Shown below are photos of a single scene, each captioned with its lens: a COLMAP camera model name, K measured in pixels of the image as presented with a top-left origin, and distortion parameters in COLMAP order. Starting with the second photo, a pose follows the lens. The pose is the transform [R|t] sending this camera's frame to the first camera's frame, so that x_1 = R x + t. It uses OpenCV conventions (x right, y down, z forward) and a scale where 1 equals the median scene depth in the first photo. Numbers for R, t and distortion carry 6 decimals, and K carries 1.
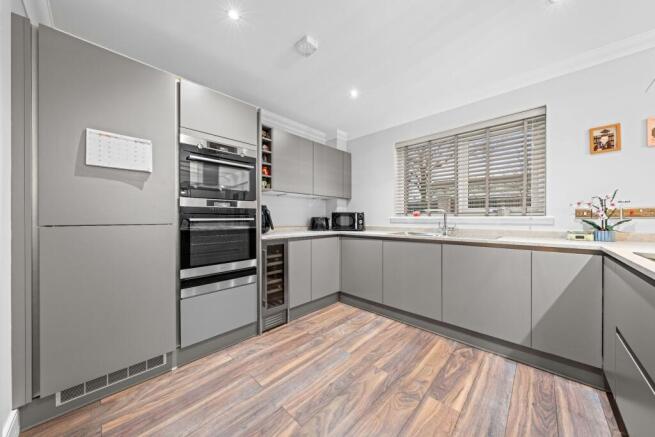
lens RADIAL K [[224.6, 0, 327.7], [0, 224.6, 216.8], [0, 0, 1]] dist [-0.001713, 0.000182]
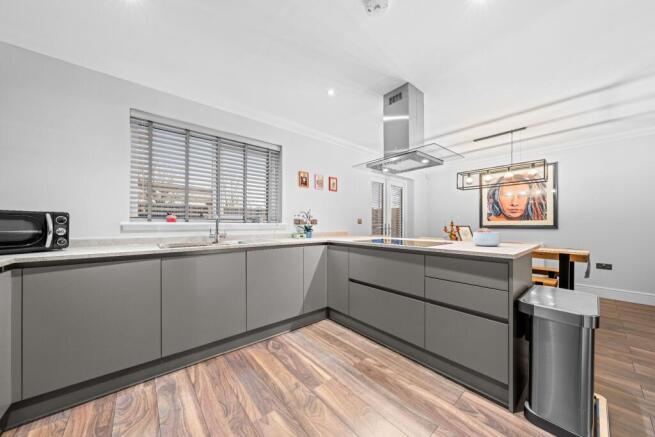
lens RADIAL K [[224.6, 0, 325.6], [0, 224.6, 224.5], [0, 0, 1]] dist [-0.001713, 0.000182]
pose [[0.108272, 0.007382, 0.994094, -0.442101], [-0.002470, 0.999971, -0.007157, 0.015159], [-0.994118, -0.001681, 0.108287, 0.596772]]
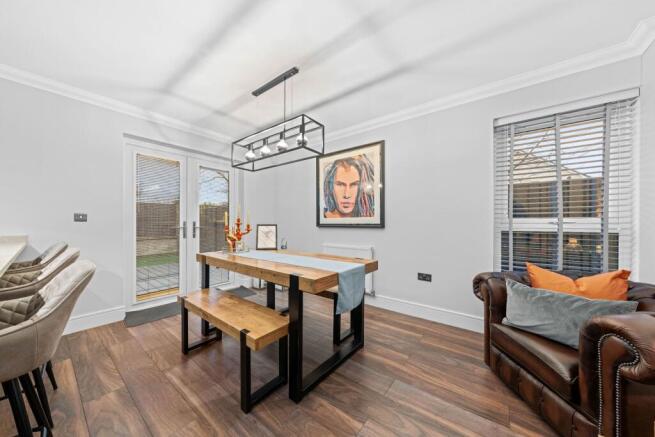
lens RADIAL K [[224.6, 0, 325.5], [0, 224.6, 224.4], [0, 0, 1]] dist [-0.001713, 0.000182]
pose [[-0.087173, 0.000846, 0.996193, 0.240270], [-0.000350, 1.000000, -0.000880, 0.010167], [-0.996193, -0.000426, -0.087173, -0.643375]]
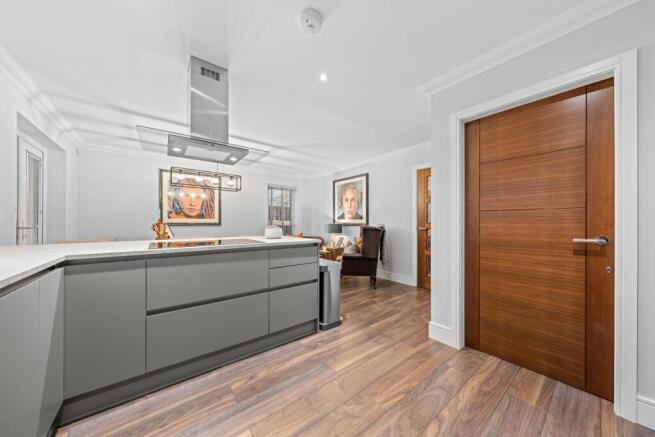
lens RADIAL K [[224.6, 0, 327.6], [0, 224.6, 221.5], [0, 0, 1]] dist [-0.001713, 0.000182]
pose [[-0.990789, 0.007529, 0.135204, 0.087403], [0.006893, 0.999963, -0.005174, 0.011324], [-0.135238, -0.004194, -0.990804, 1.244590]]
